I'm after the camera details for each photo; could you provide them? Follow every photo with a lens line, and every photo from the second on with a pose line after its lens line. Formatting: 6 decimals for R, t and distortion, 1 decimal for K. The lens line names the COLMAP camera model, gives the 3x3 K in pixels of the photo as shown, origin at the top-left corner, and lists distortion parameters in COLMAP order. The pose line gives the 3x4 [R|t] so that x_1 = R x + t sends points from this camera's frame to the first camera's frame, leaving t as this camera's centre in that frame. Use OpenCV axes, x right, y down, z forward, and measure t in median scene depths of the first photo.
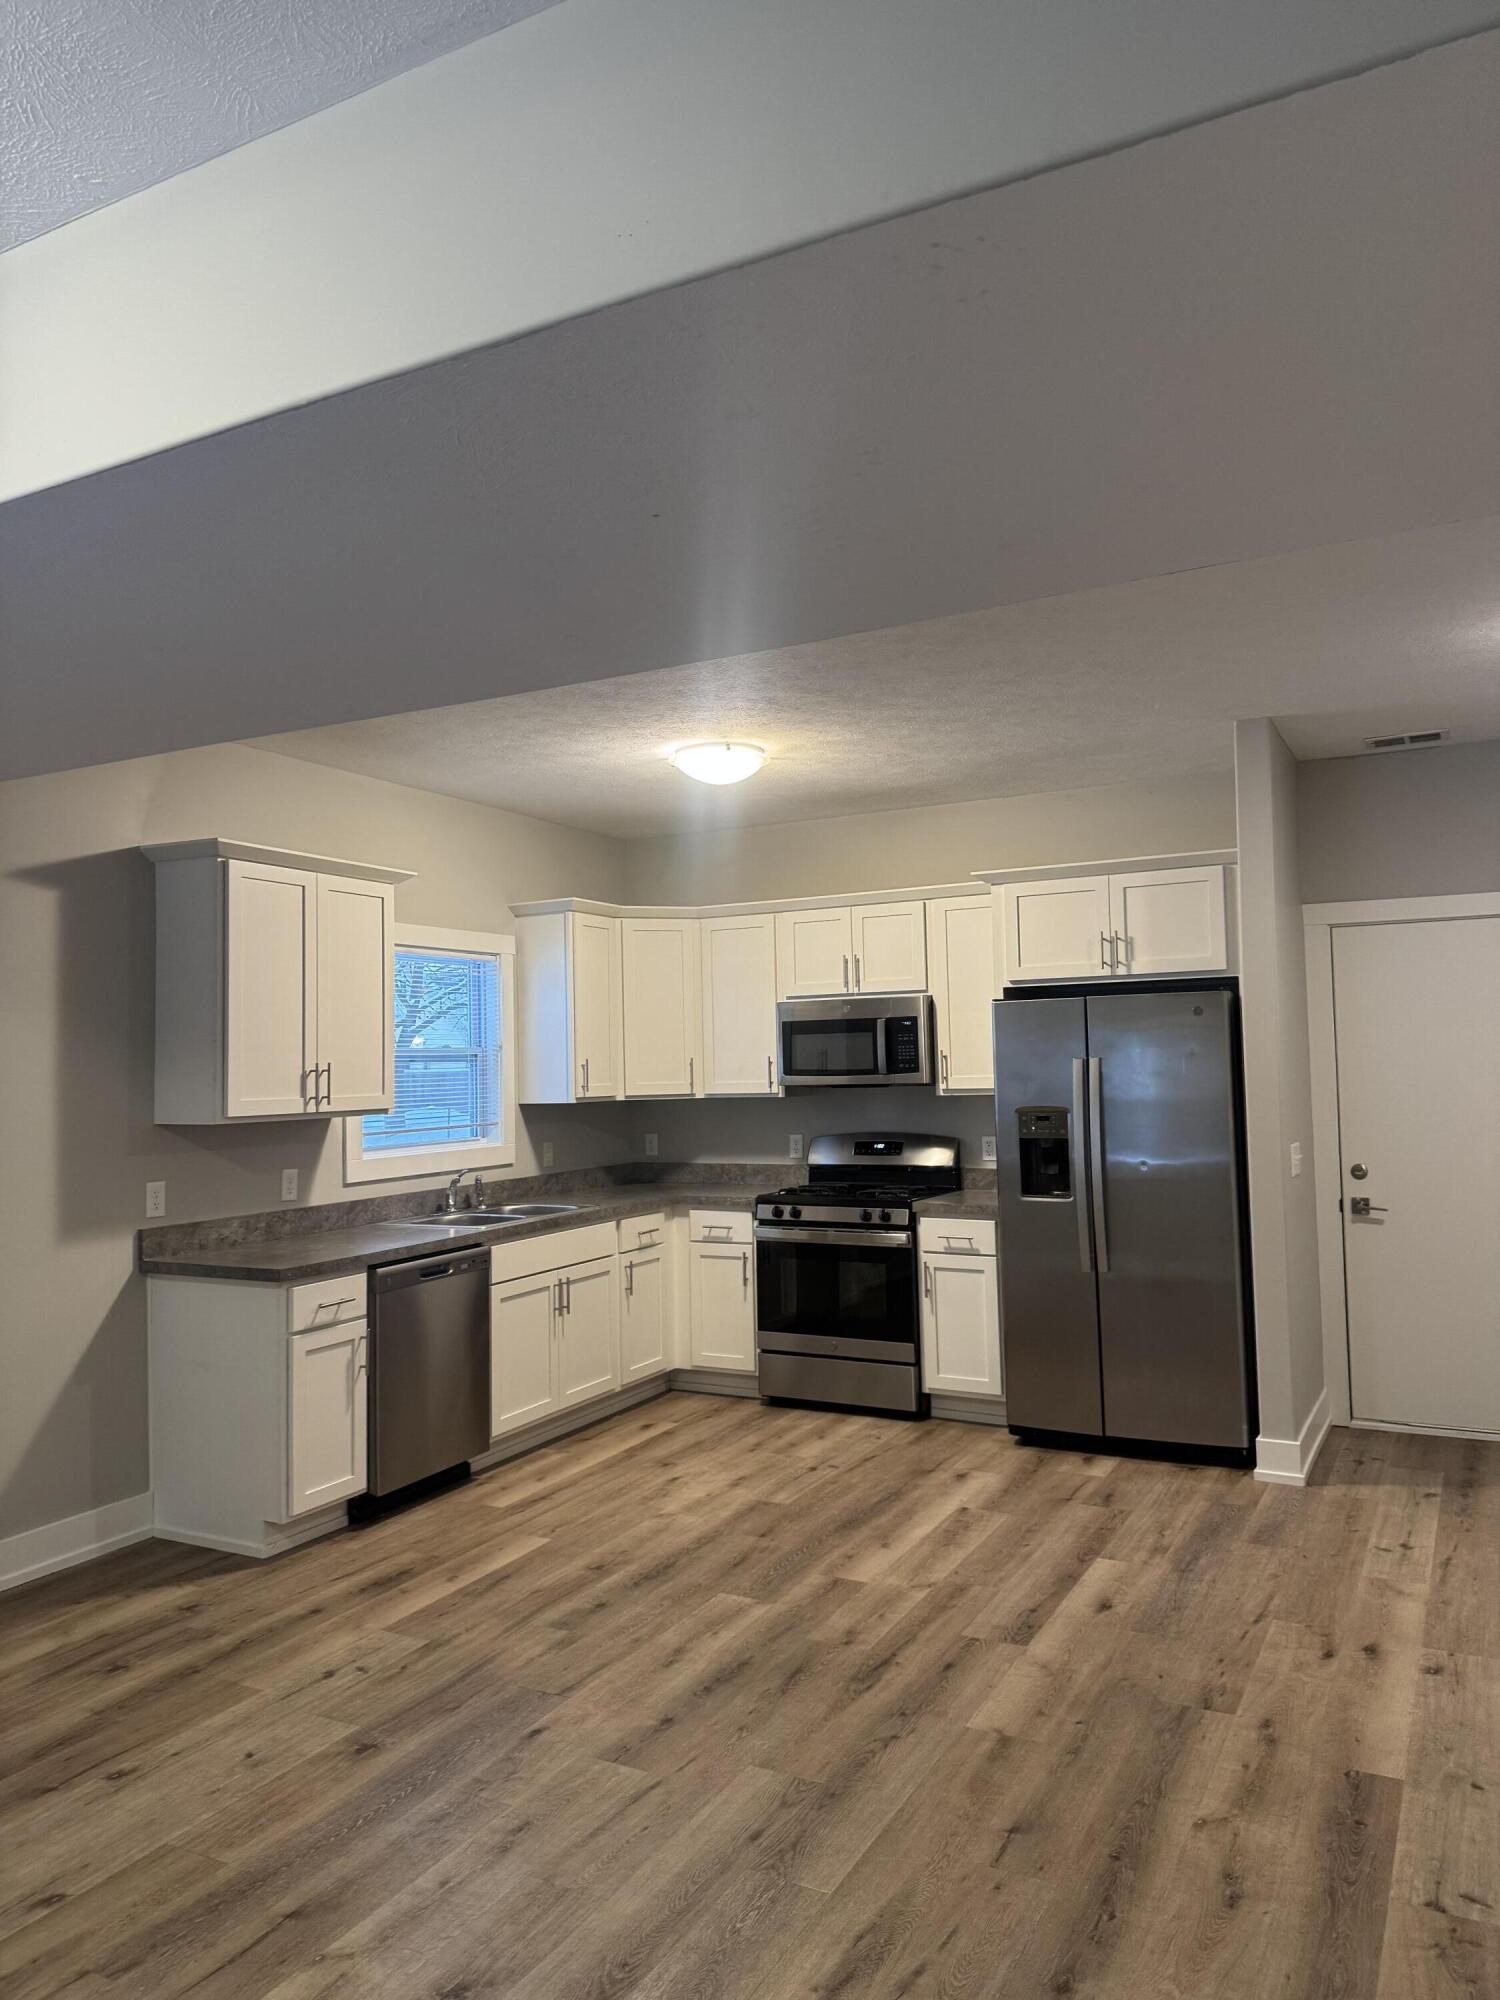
lens RADIAL K [[1420.5, 0, 746.0], [0, 1420.5, 954.2], [0, 0, 1]] dist [0.064541, -0.050632]
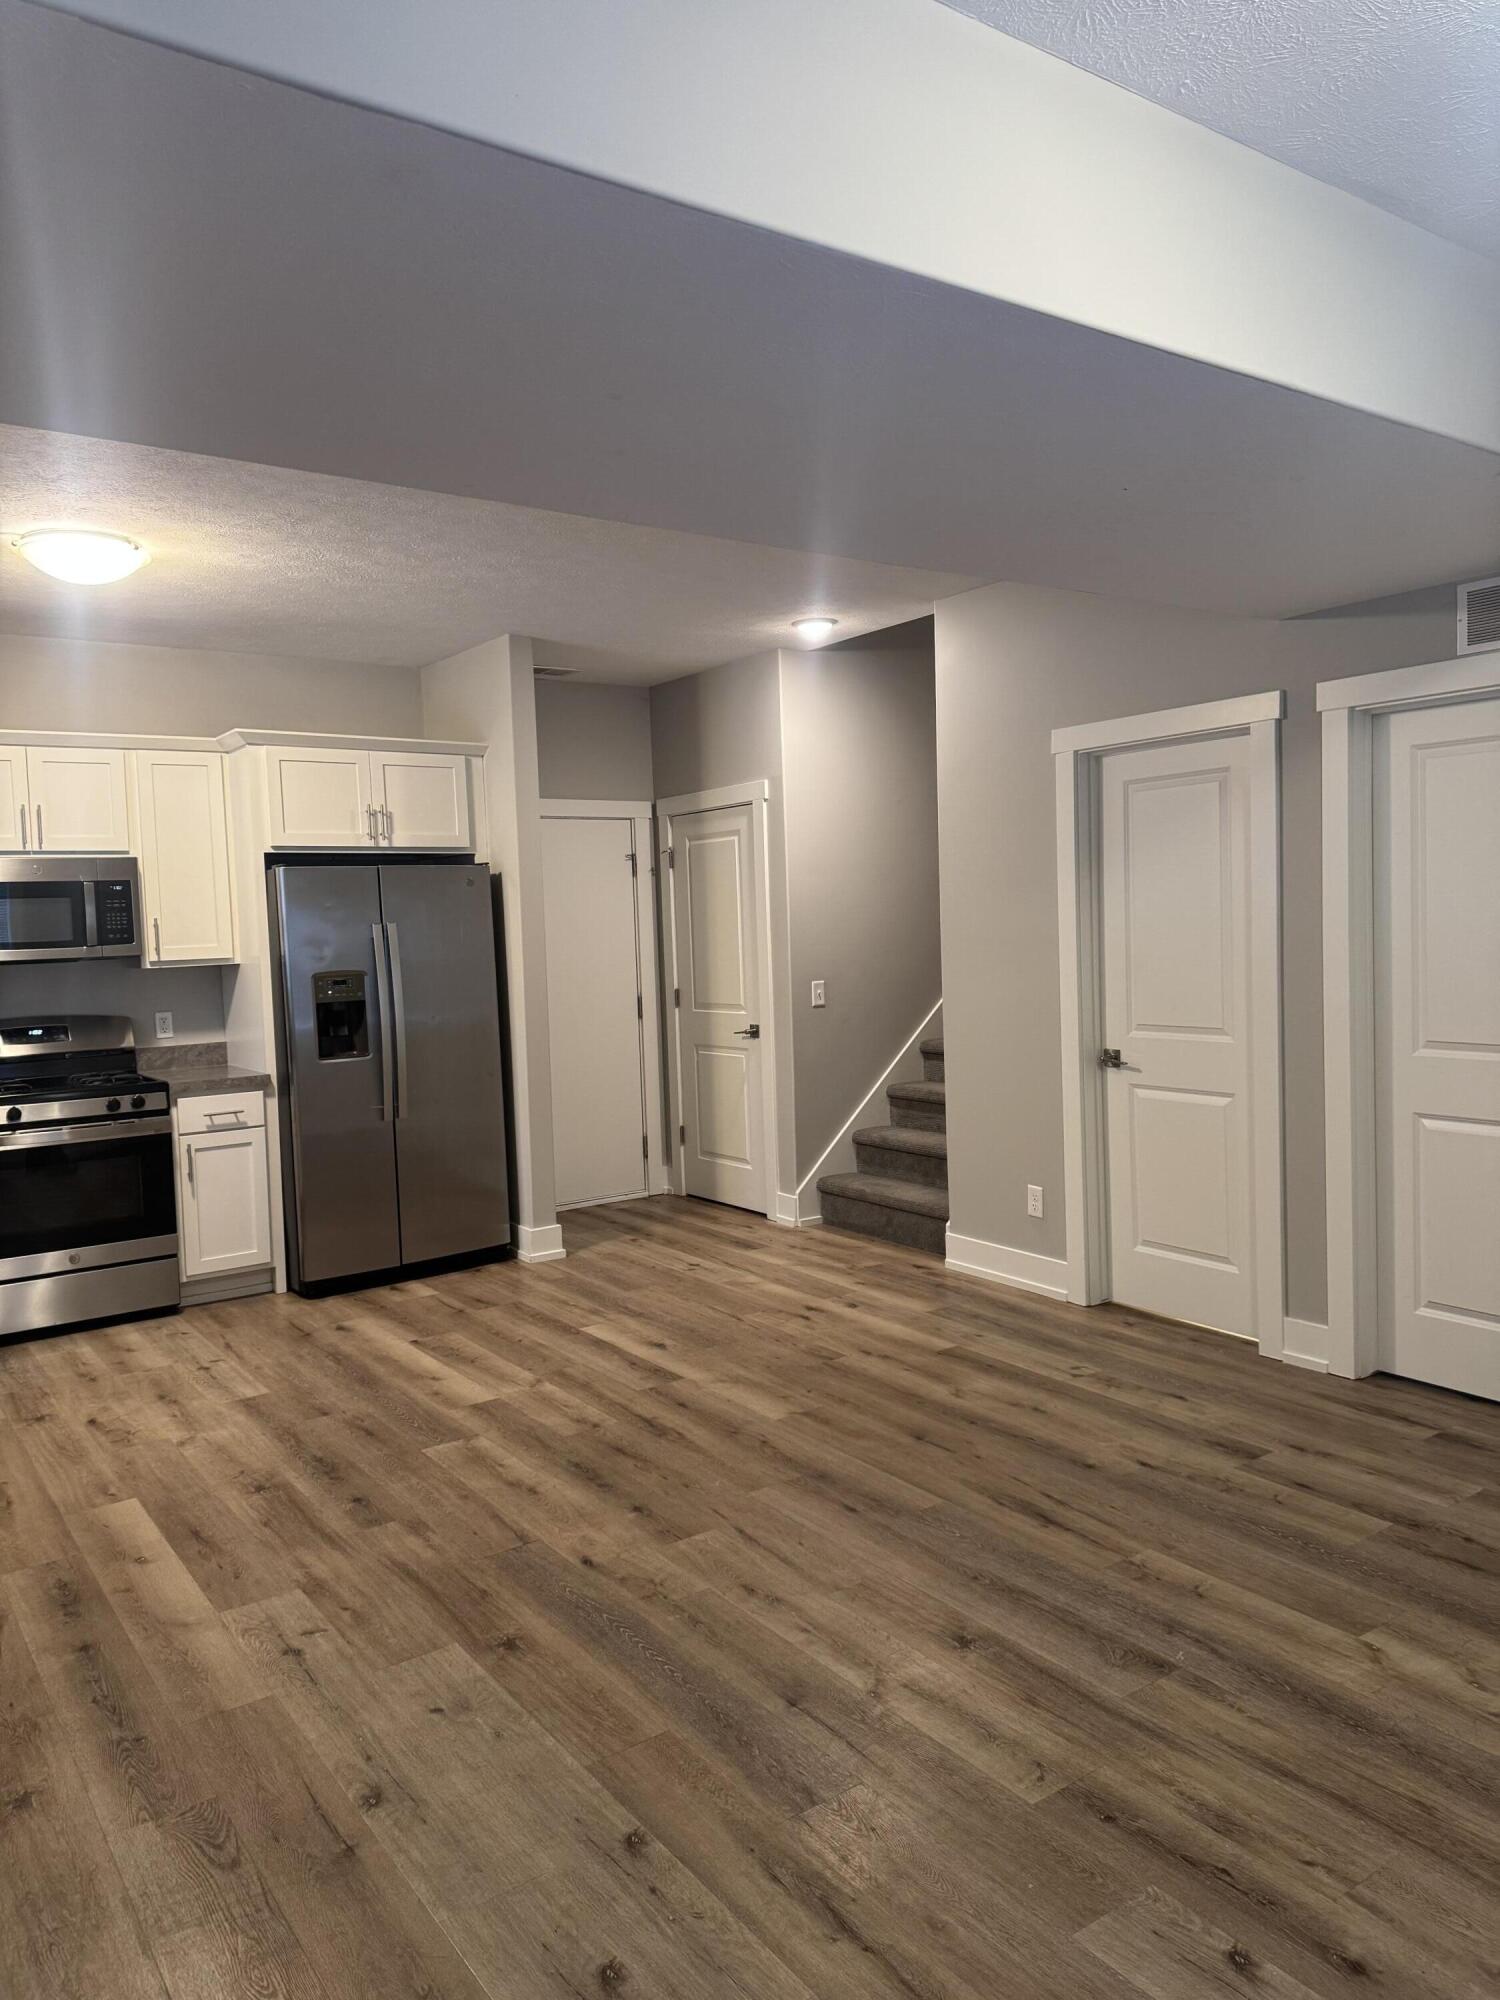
lens RADIAL K [[1396.4, 0, 750.0], [0, 1396.4, 1000.0], [0, 0, 1]] dist [0.109885, -0.111578]
pose [[0.453019, -0.046368, 0.890294, -0.709909], [-0.043793, 0.996283, 0.074172, 0.049749], [-0.890425, -0.072590, 0.449305, 0.353046]]
